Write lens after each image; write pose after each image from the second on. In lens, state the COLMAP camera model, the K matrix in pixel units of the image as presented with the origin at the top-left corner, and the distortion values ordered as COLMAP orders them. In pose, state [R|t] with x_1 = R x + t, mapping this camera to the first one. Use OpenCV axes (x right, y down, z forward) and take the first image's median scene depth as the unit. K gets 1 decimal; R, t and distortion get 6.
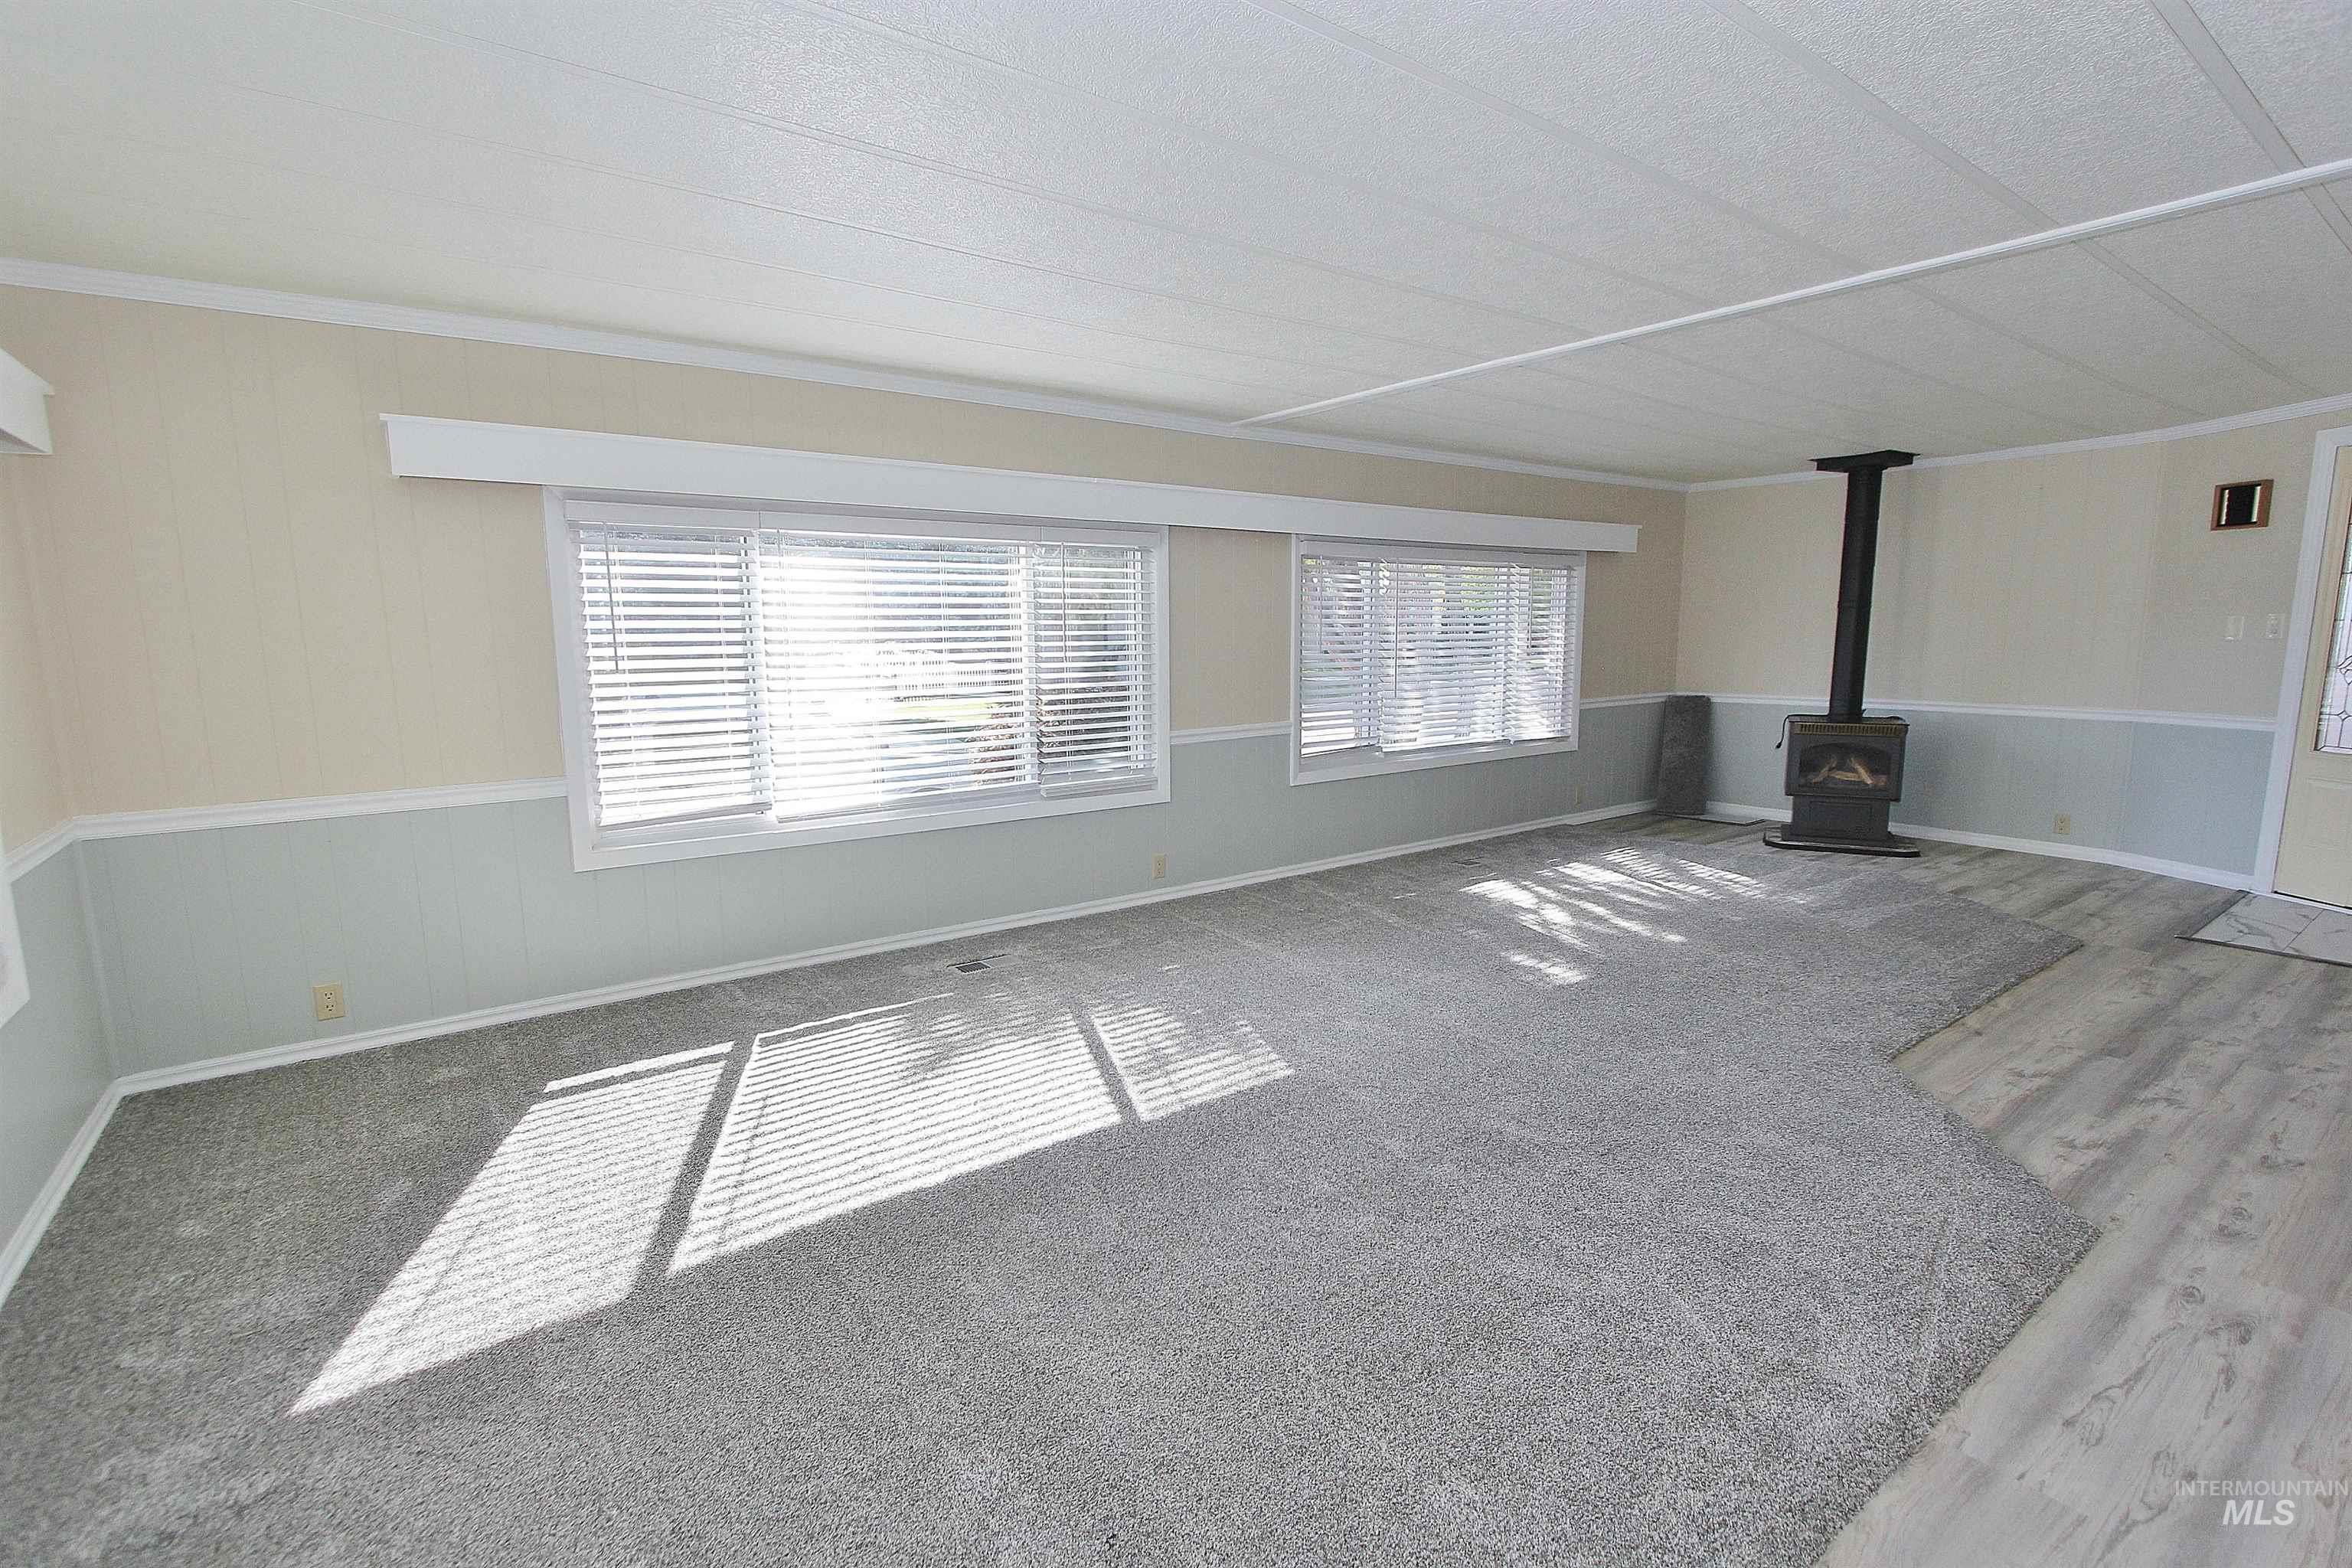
lens RADIAL K [[1077.9, 0, 1165.5], [0, 1077.9, 809.0], [0, 0, 1]] dist [-0.016256, 0.002293]
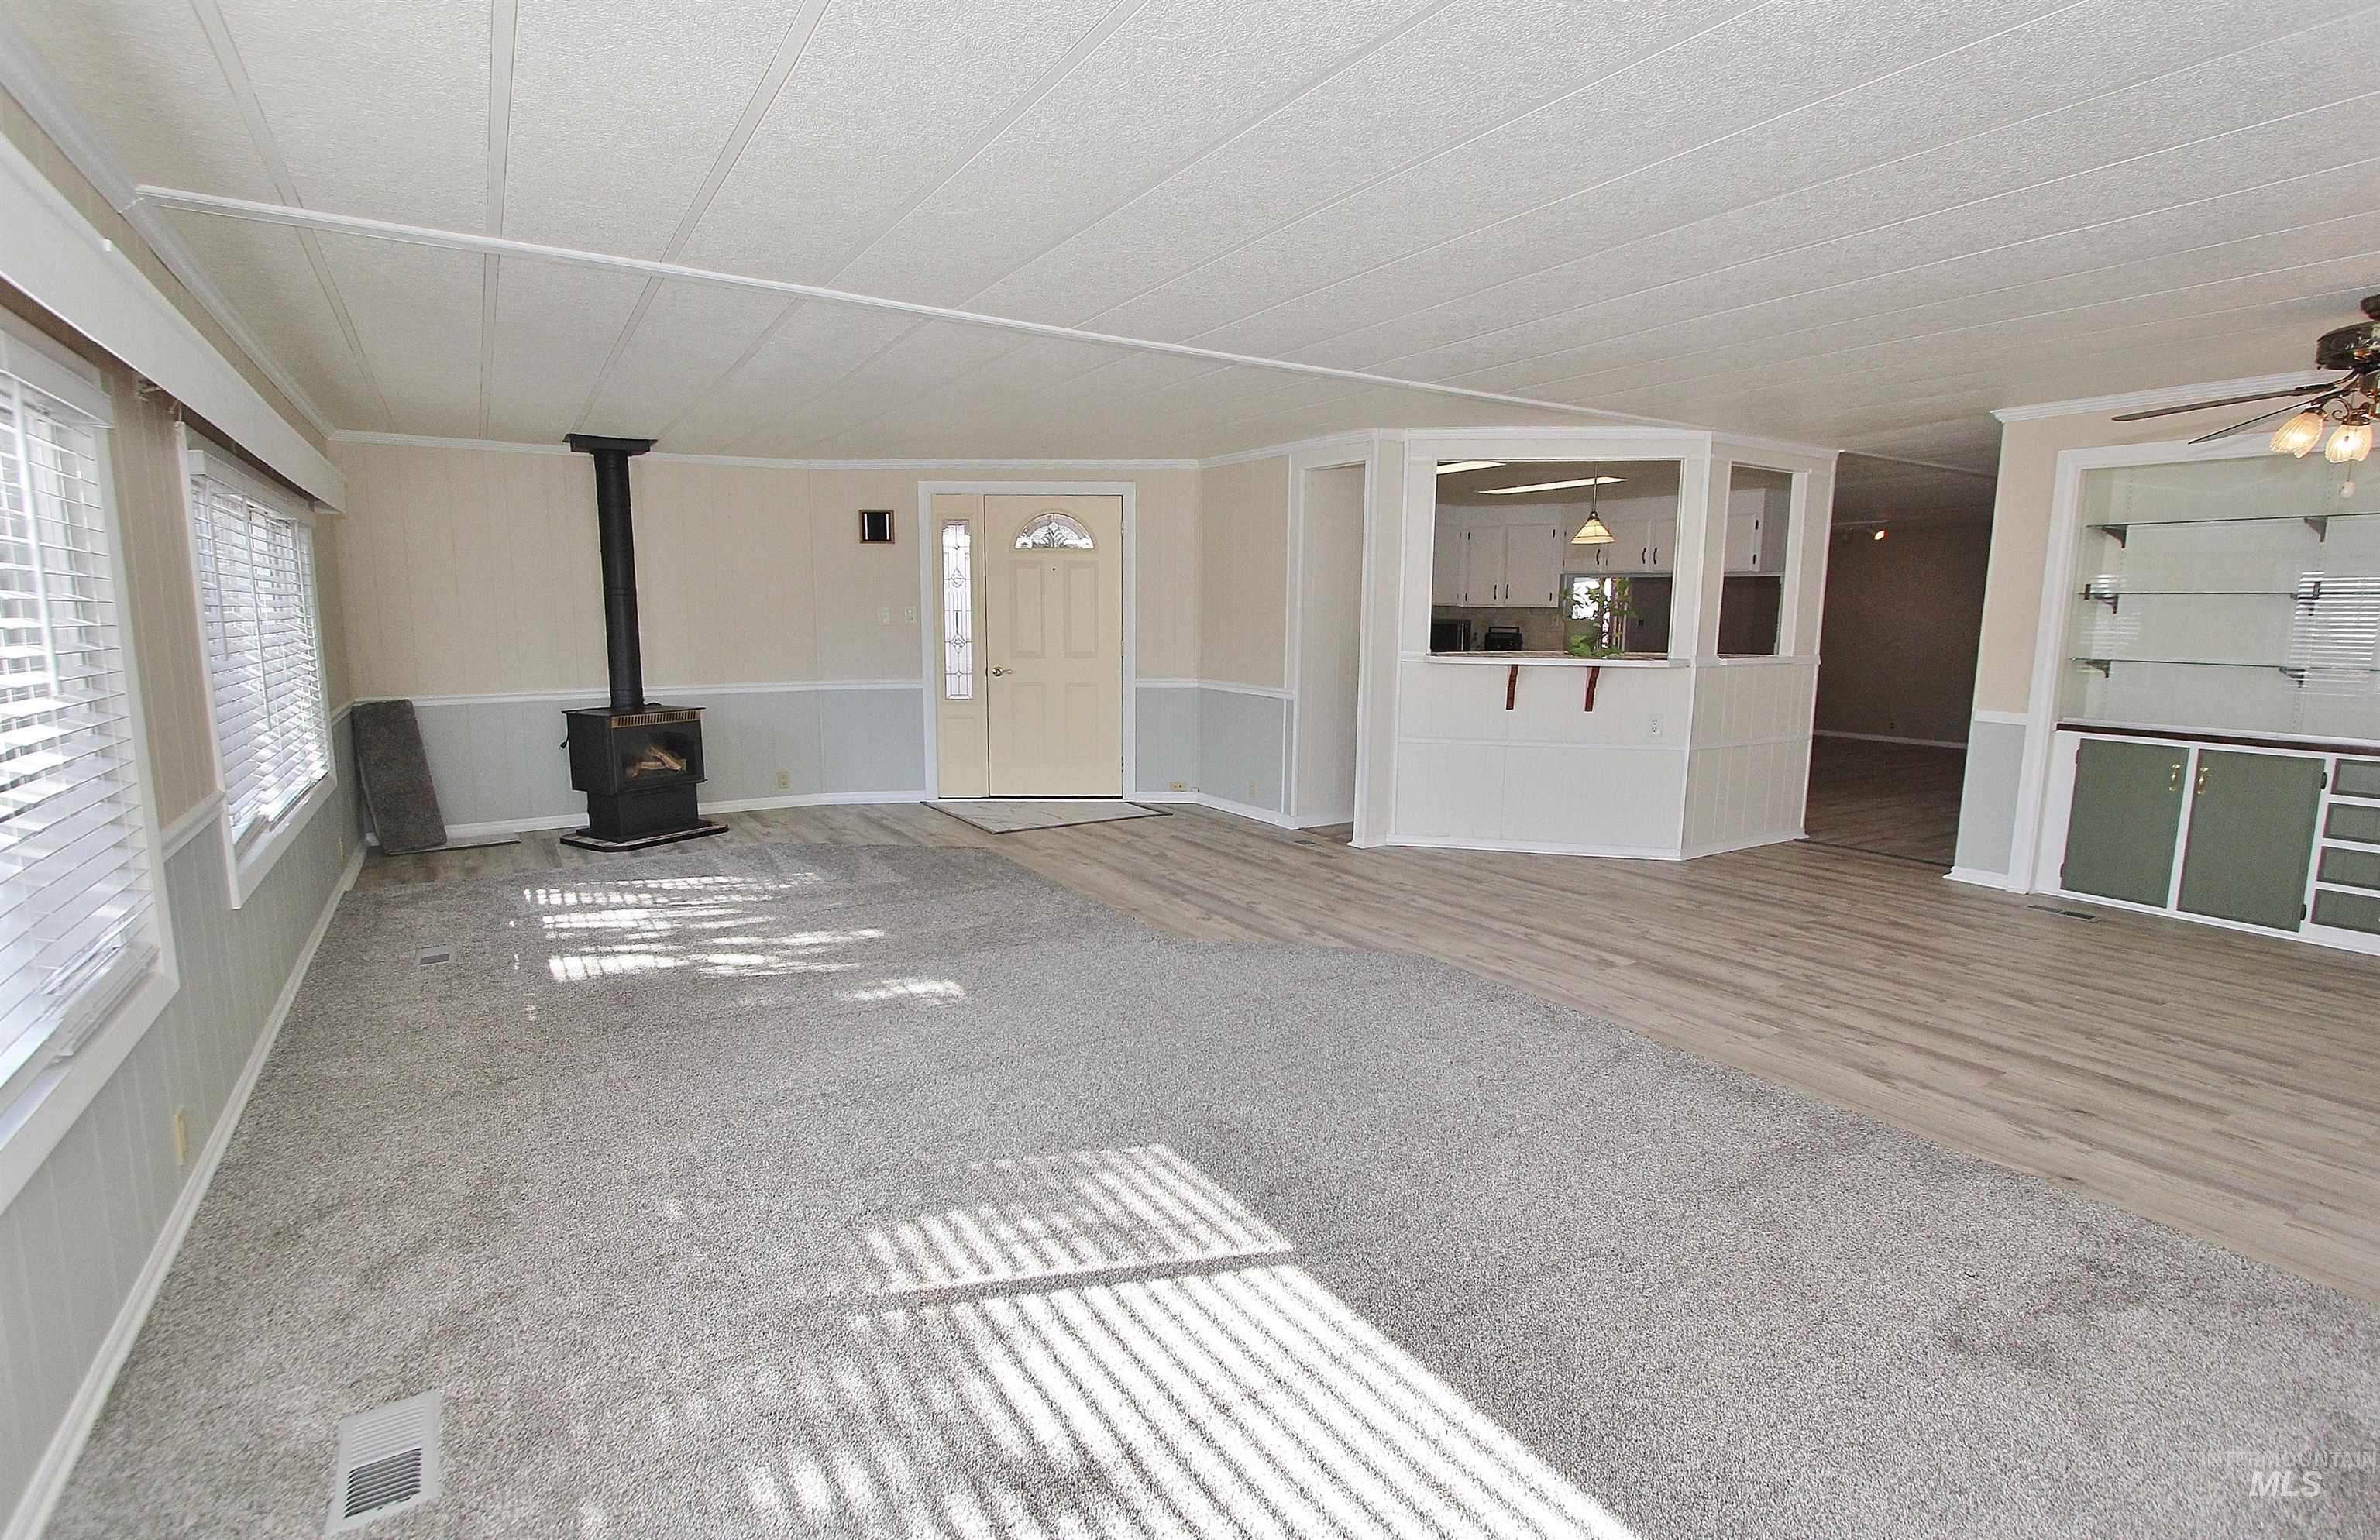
lens RADIAL K [[1117.1, 0, 1192.1], [0, 1117.1, 776.3], [0, 0, 1]] dist [-0.009606, 0.001912]
pose [[0.057841, -0.136099, 0.989005, -0.660282], [0.161351, 0.978914, 0.125273, -0.131876], [-0.985201, 0.152332, 0.078581, 0.819422]]
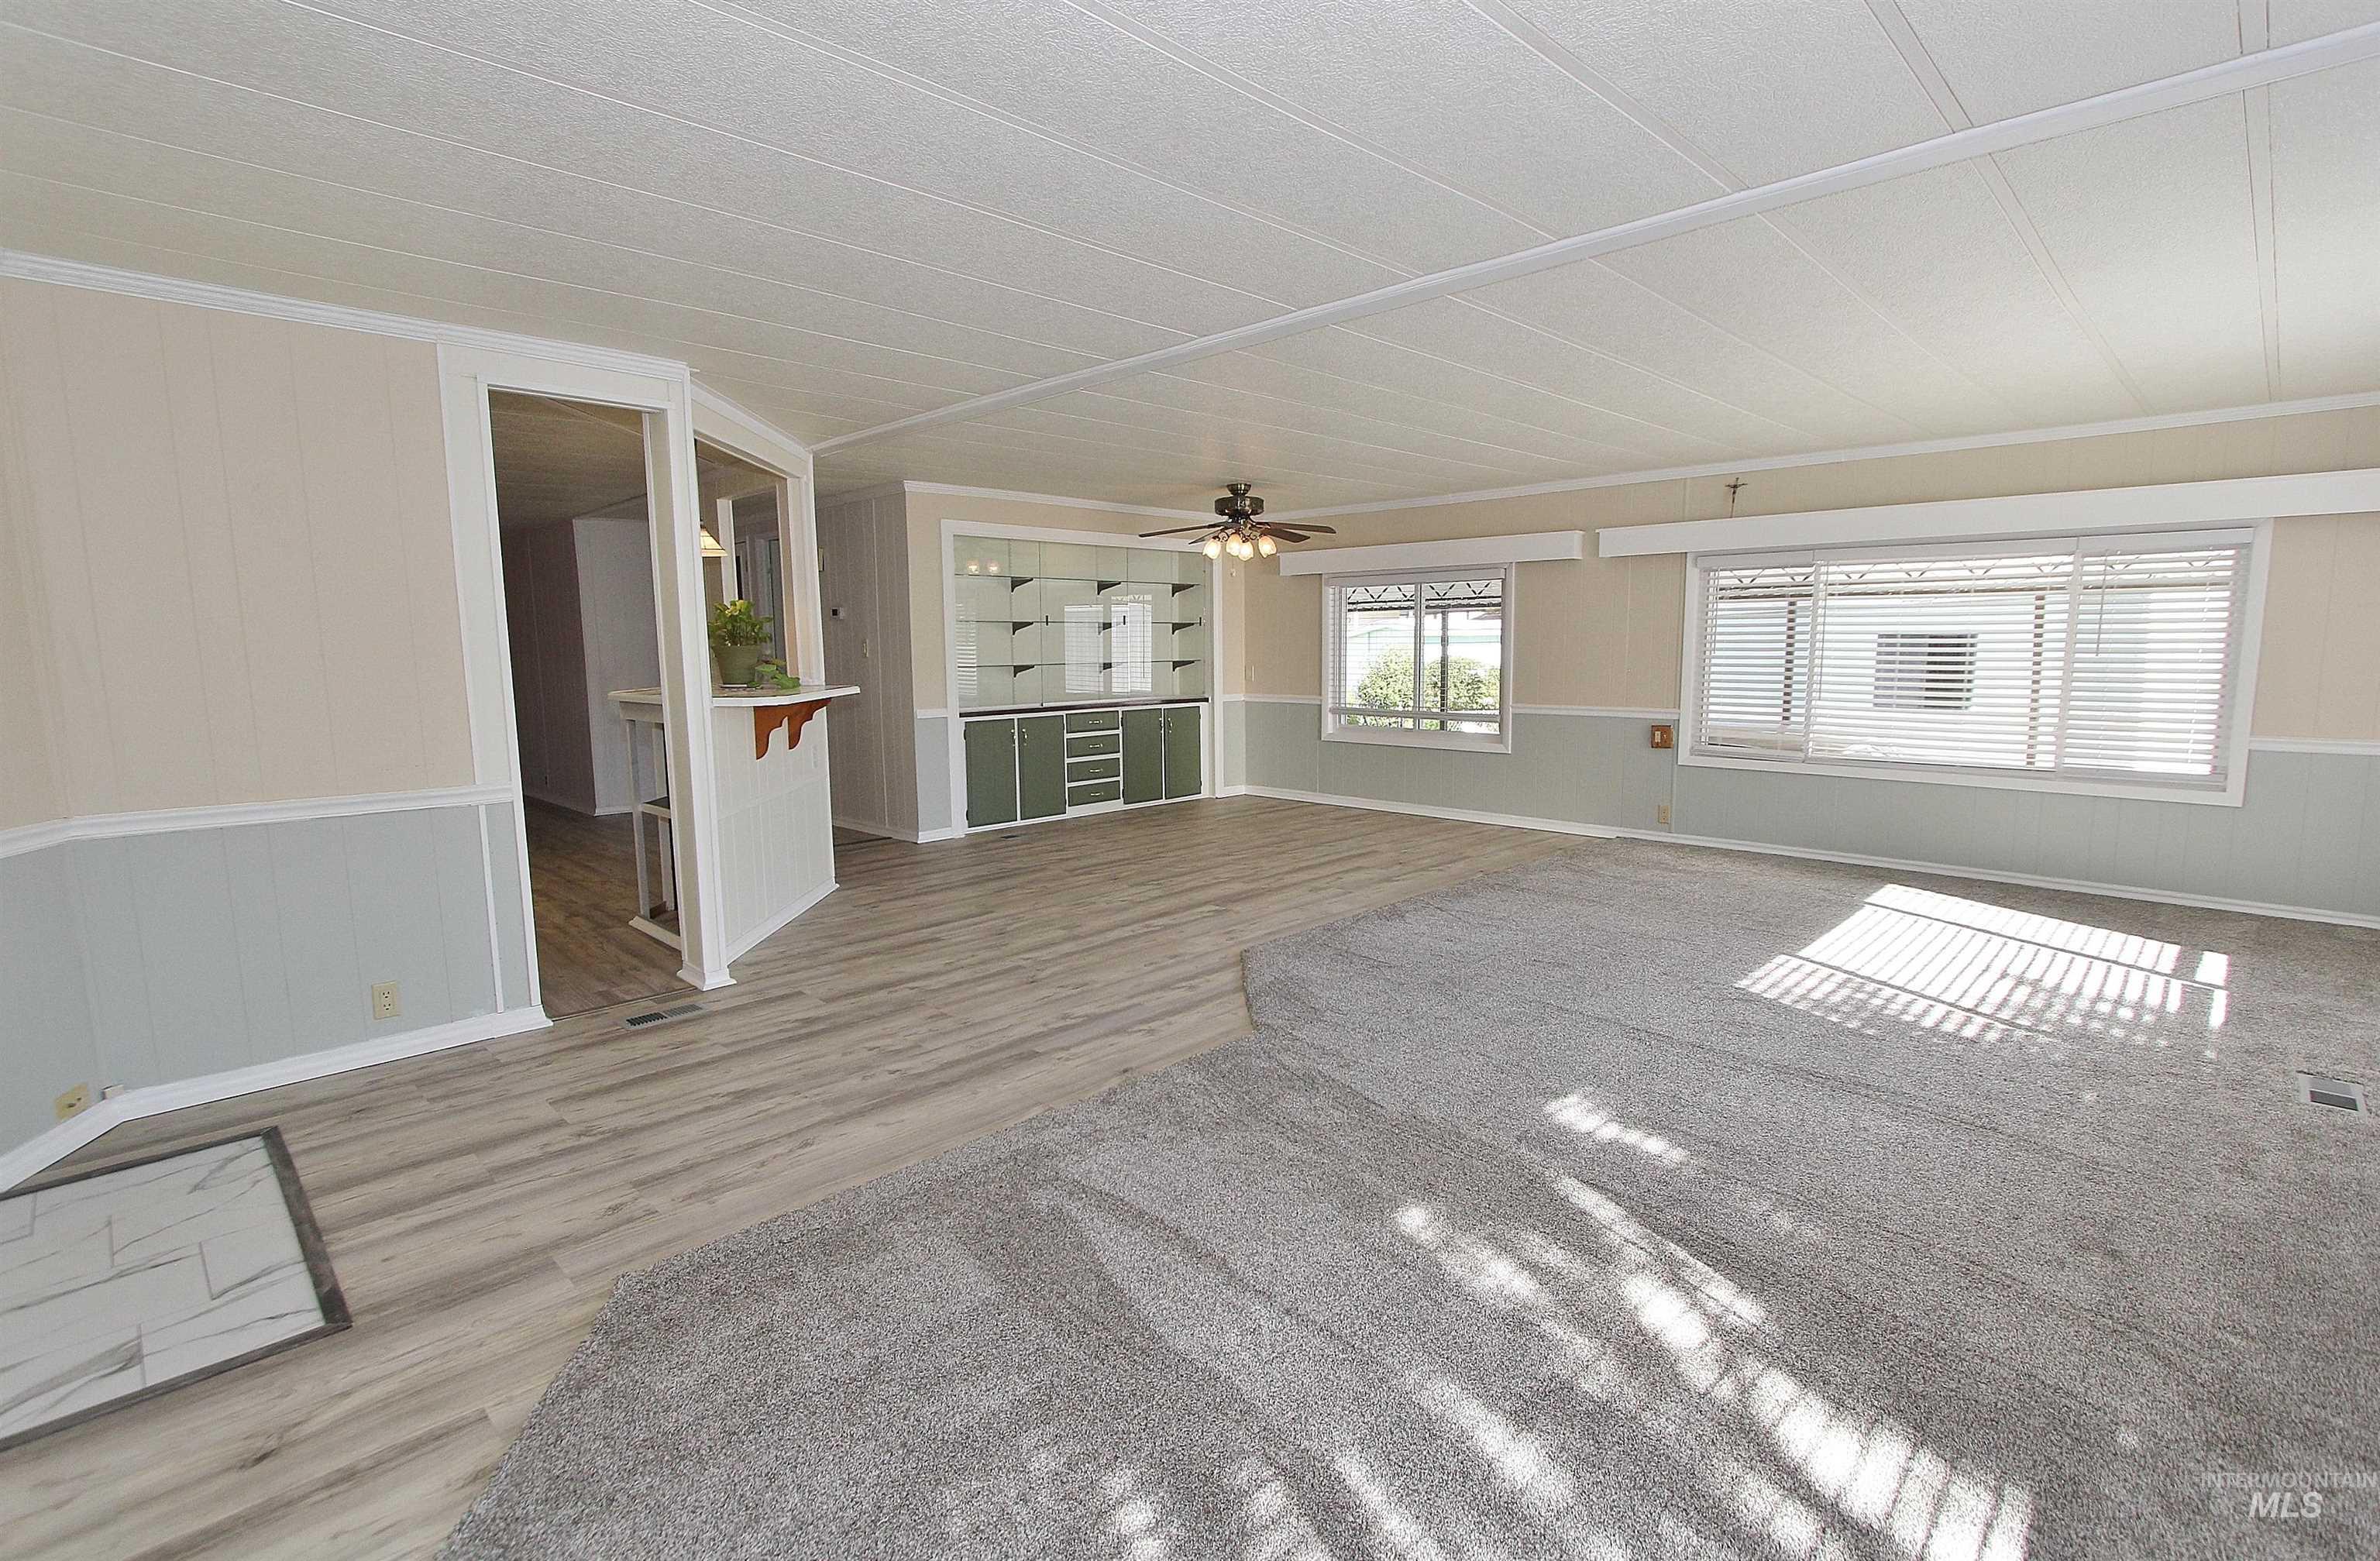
lens RADIAL K [[1090.7, 0, 1189.4], [0, 1090.7, 791.9], [0, 0, 1]] dist [-0.016256, 0.002293]
pose [[-0.987399, 0.041150, -0.152804, 0.874440], [-0.007248, 0.952826, 0.303430, -0.327218], [0.158082, 0.300714, -0.940522, 1.907308]]
